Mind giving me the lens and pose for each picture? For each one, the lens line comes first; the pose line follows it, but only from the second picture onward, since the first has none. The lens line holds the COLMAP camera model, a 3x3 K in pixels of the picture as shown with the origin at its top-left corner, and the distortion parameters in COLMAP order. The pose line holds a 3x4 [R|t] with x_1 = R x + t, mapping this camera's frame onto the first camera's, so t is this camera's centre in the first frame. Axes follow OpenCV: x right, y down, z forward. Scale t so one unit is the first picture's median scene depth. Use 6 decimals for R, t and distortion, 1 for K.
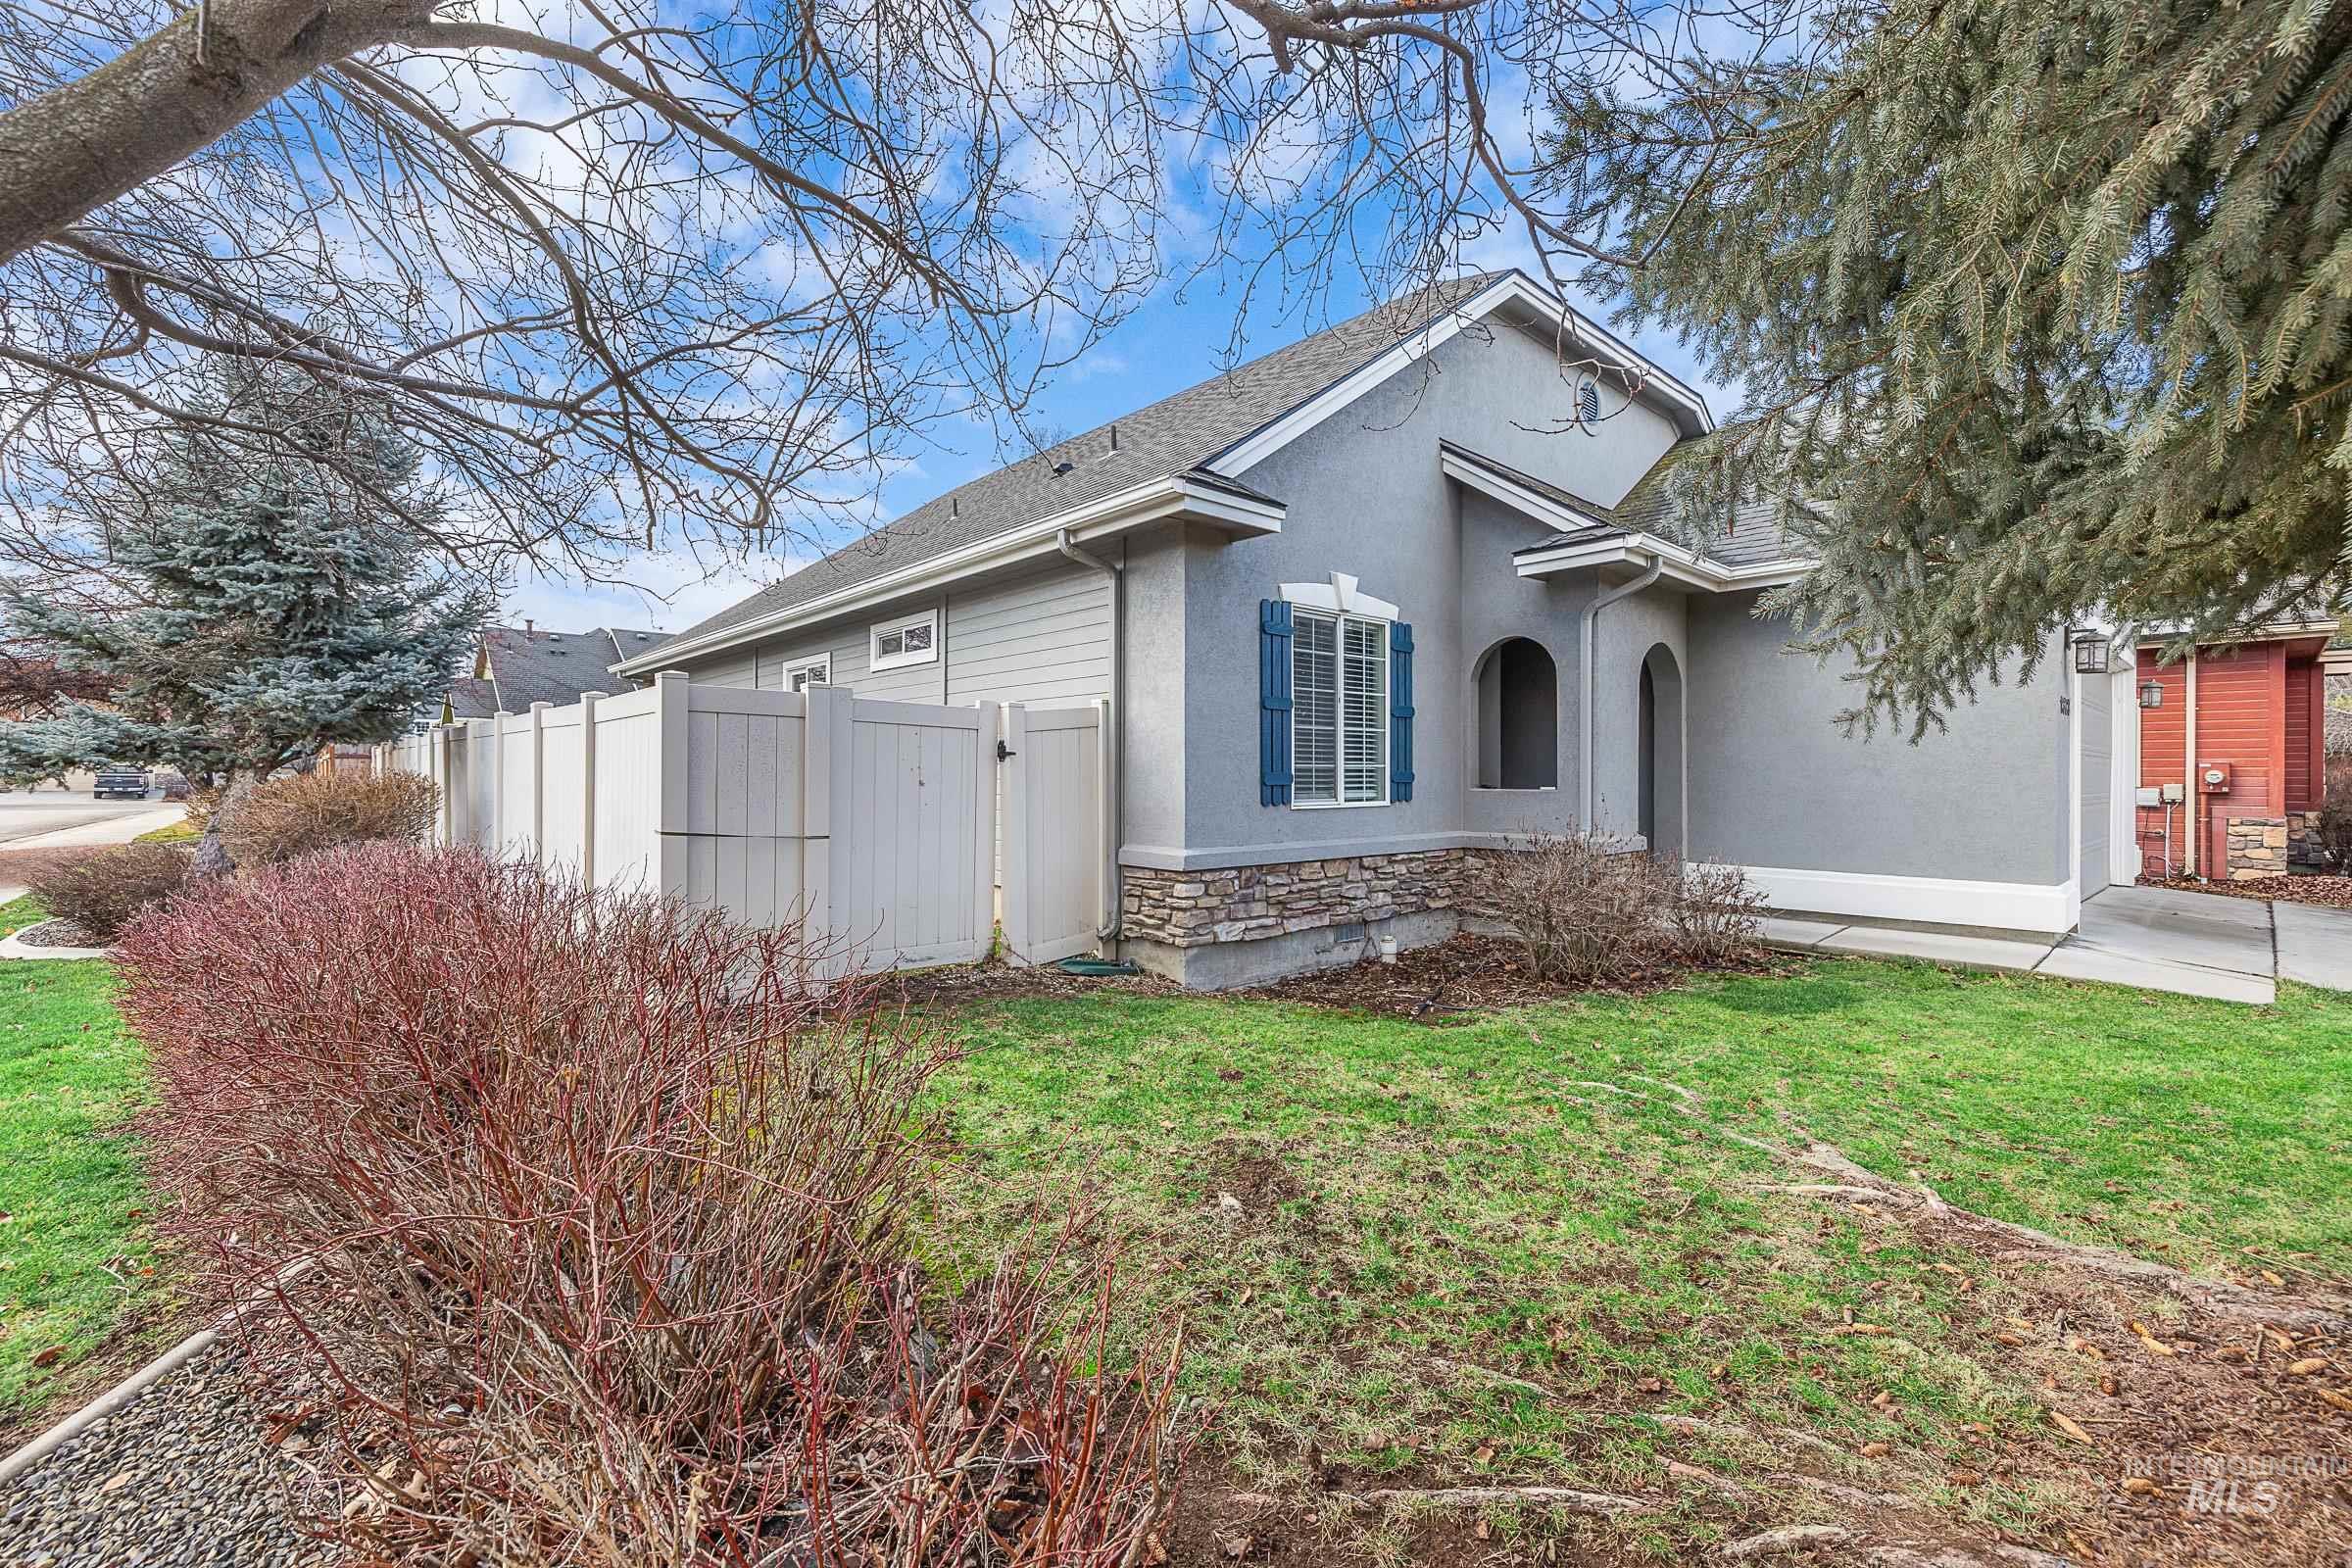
lens RADIAL K [[988.2, 0, 1169.8], [0, 988.2, 778.0], [0, 0, 1]] dist [-0.002051, 0.000161]
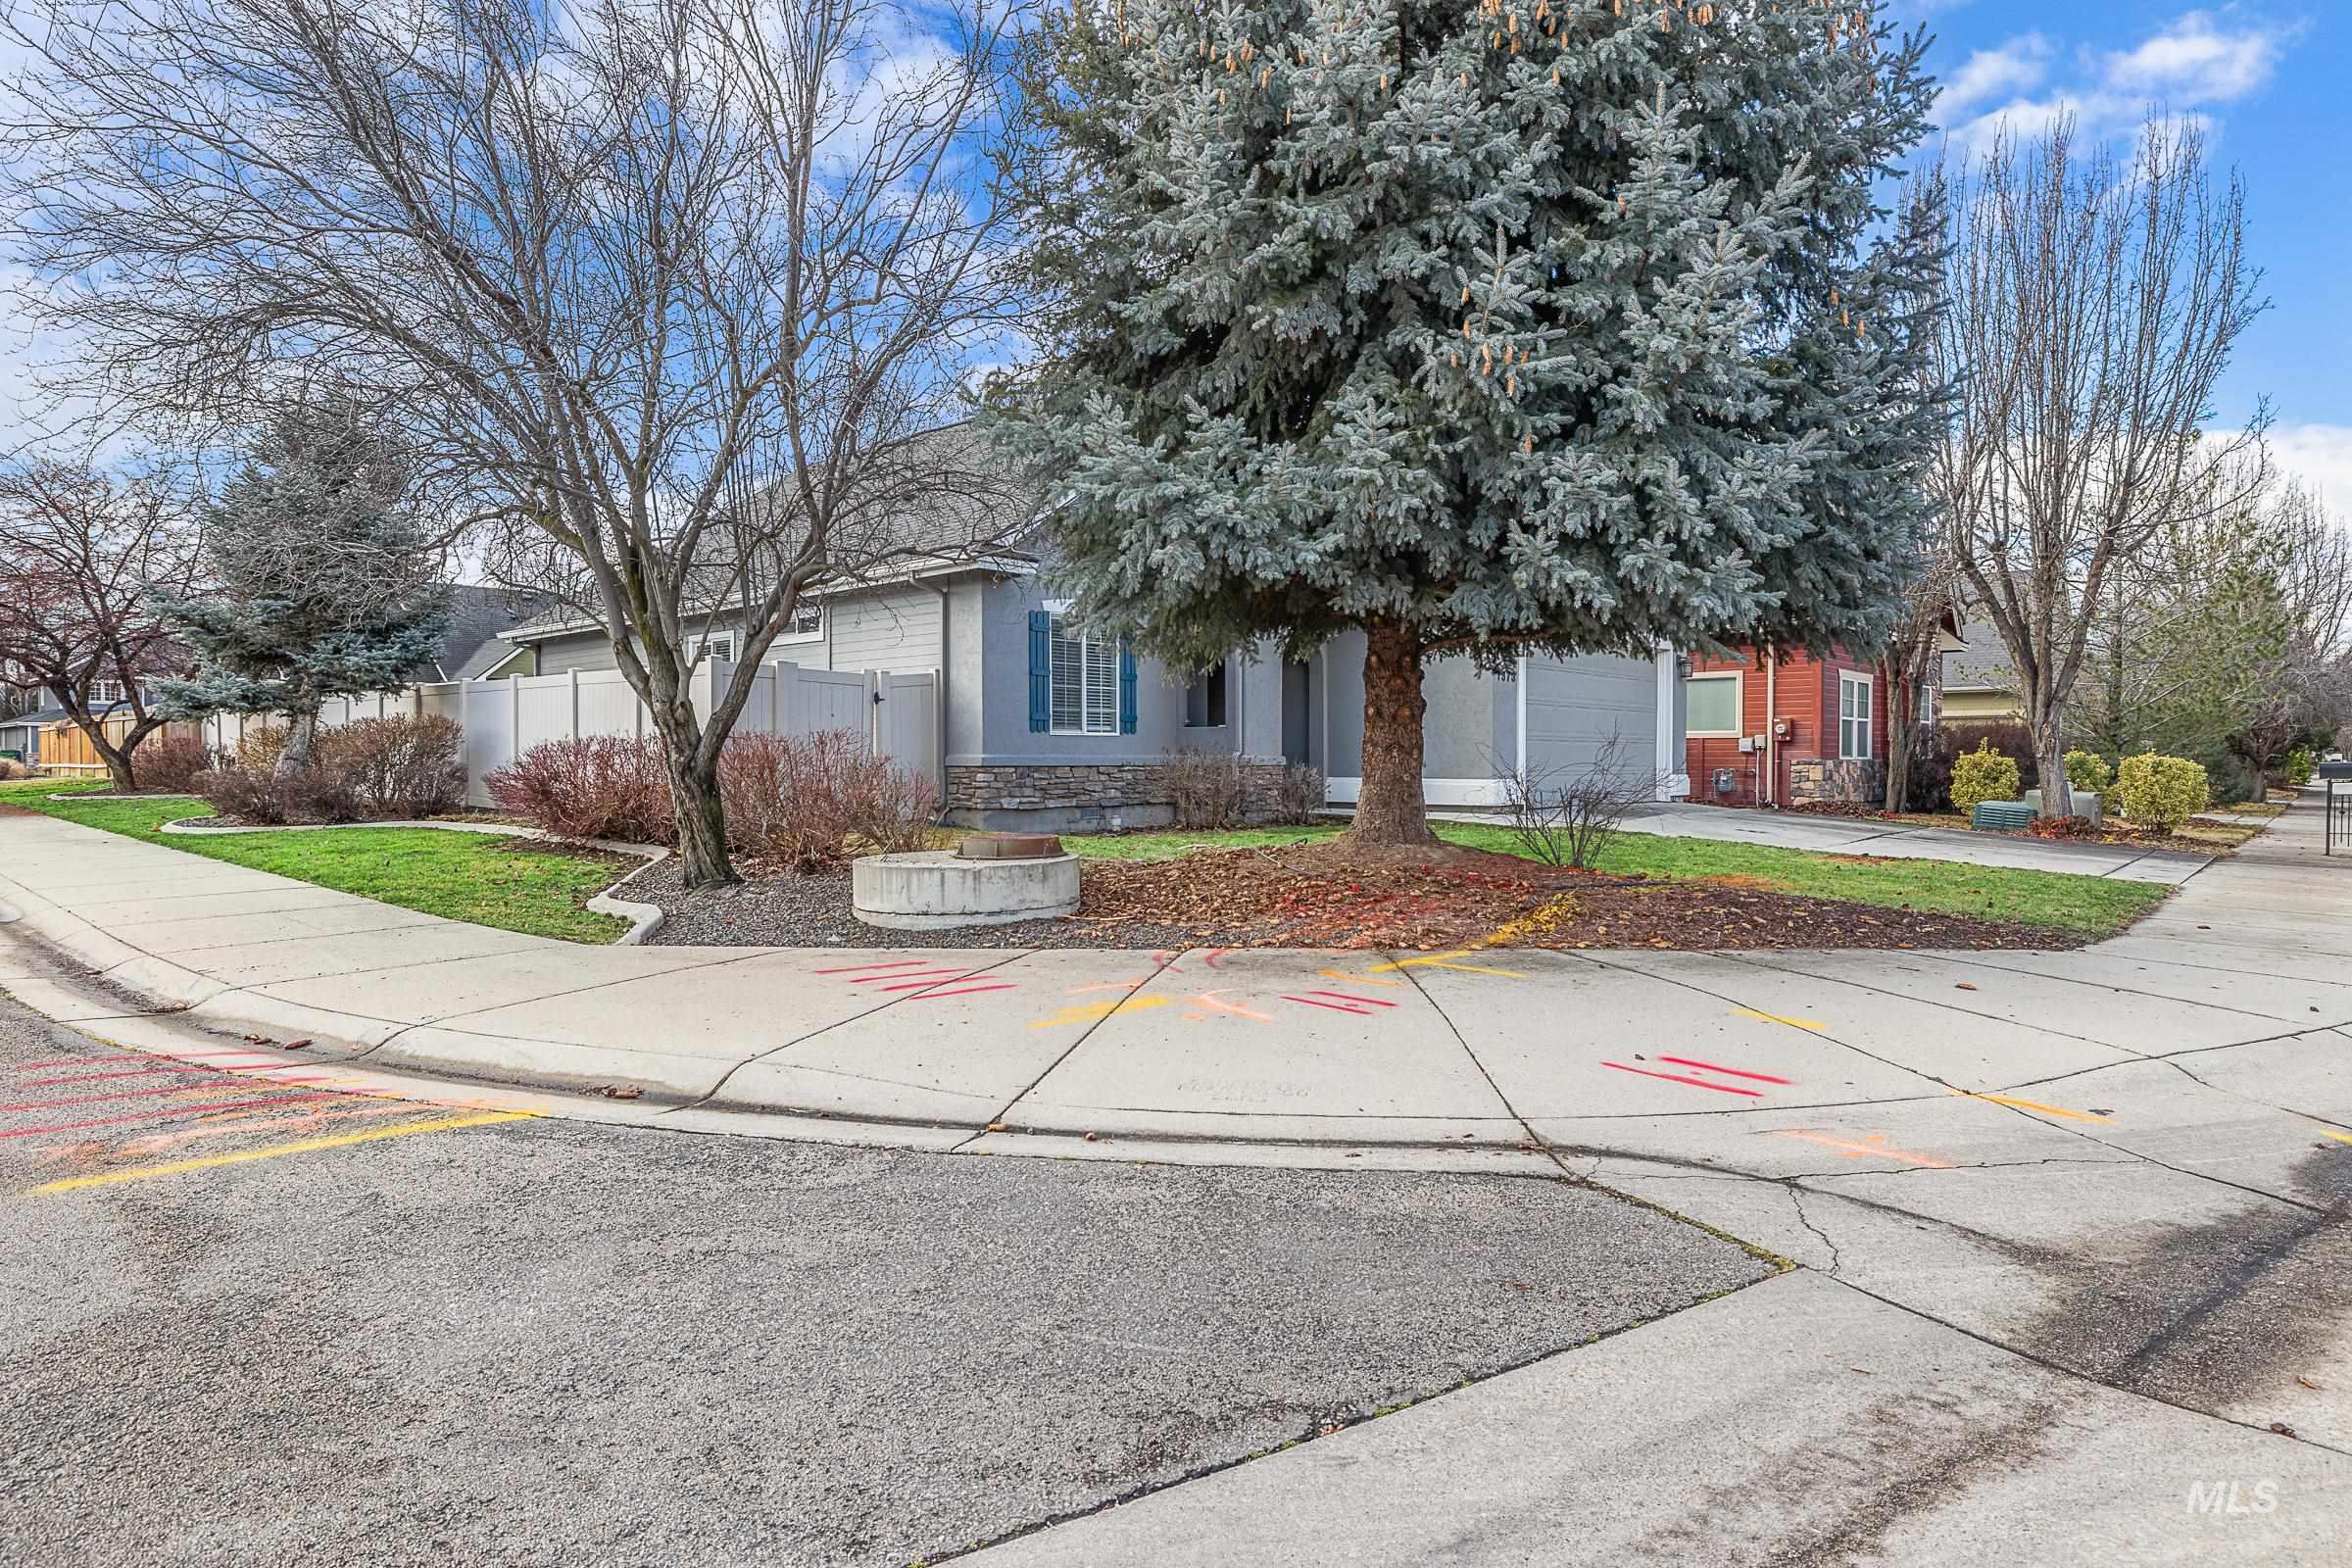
lens RADIAL K [[1290.4, 0, 1180.8], [0, 1290.4, 793.5], [0, 0, 1]] dist [0.002757, 0.000065]
pose [[0.994914, -0.003277, 0.100672, 0.121623], [0.000908, 0.999722, 0.023569, 0.079250], [-0.100721, -0.023358, 0.994640, -1.194505]]
